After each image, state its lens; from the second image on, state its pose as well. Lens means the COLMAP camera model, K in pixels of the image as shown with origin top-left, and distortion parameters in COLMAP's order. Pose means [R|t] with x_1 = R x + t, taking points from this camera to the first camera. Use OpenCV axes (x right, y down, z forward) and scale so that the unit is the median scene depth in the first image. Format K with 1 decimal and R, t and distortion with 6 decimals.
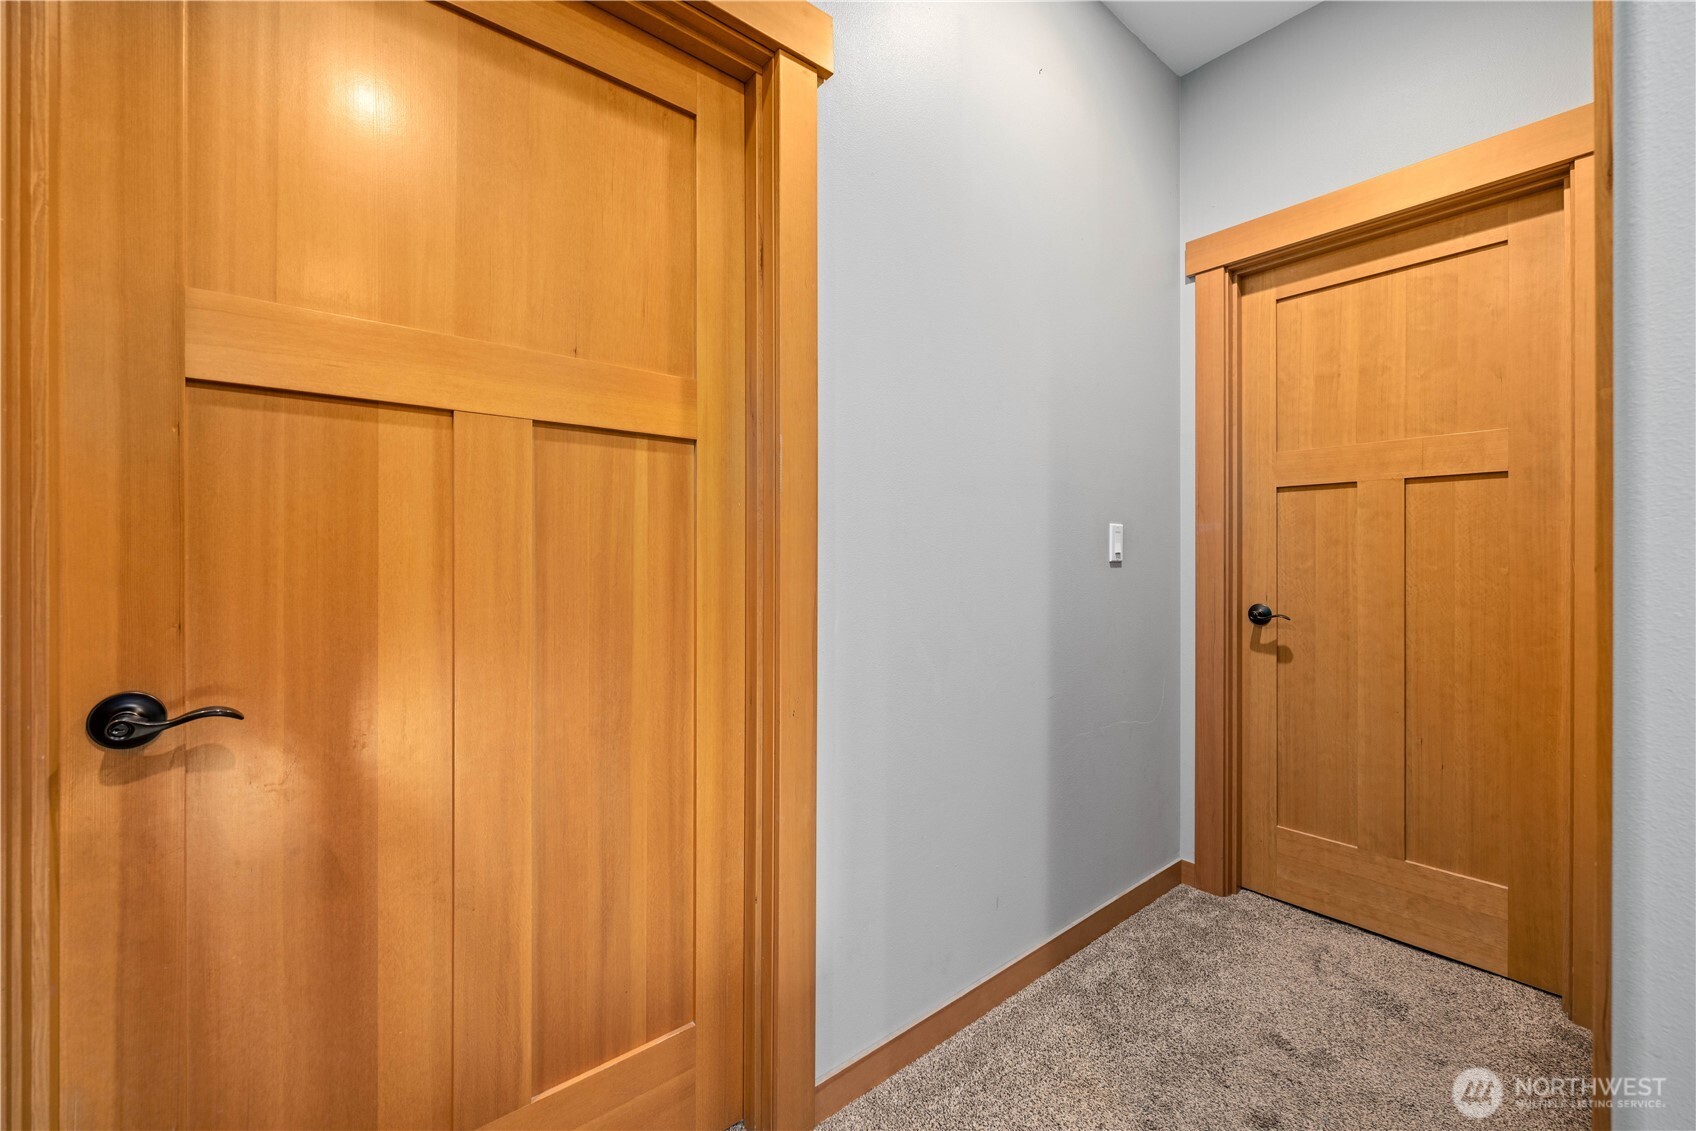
lens RADIAL K [[684.1, 0, 849.6], [0, 684.1, 558.5], [0, 0, 1]] dist [0.000489, -0.000515]
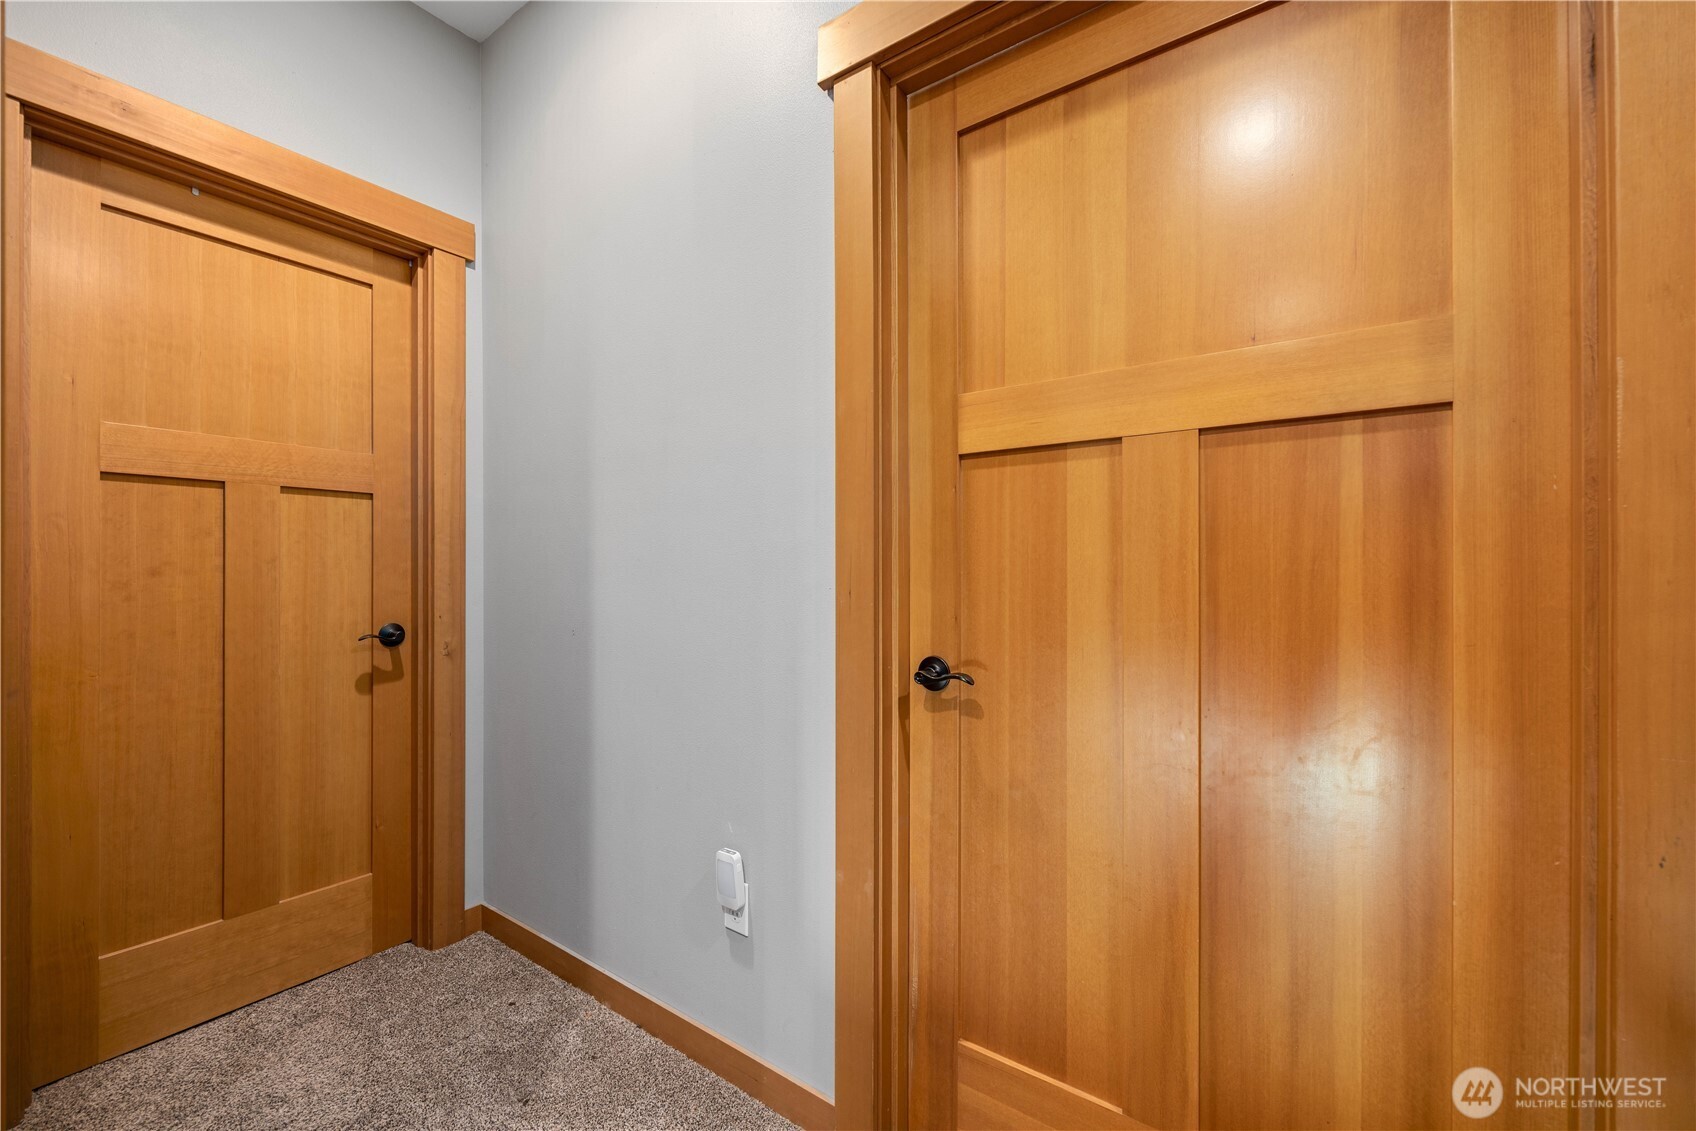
lens RADIAL K [[684.1, 0, 849.5], [0, 684.1, 568.8], [0, 0, 1]] dist [0.000489, -0.000515]
pose [[0.253495, -0.003314, -0.967331, 0.383028], [-0.002578, 0.999988, -0.004101, -0.003027], [0.967333, 0.003534, 0.253483, 0.330283]]
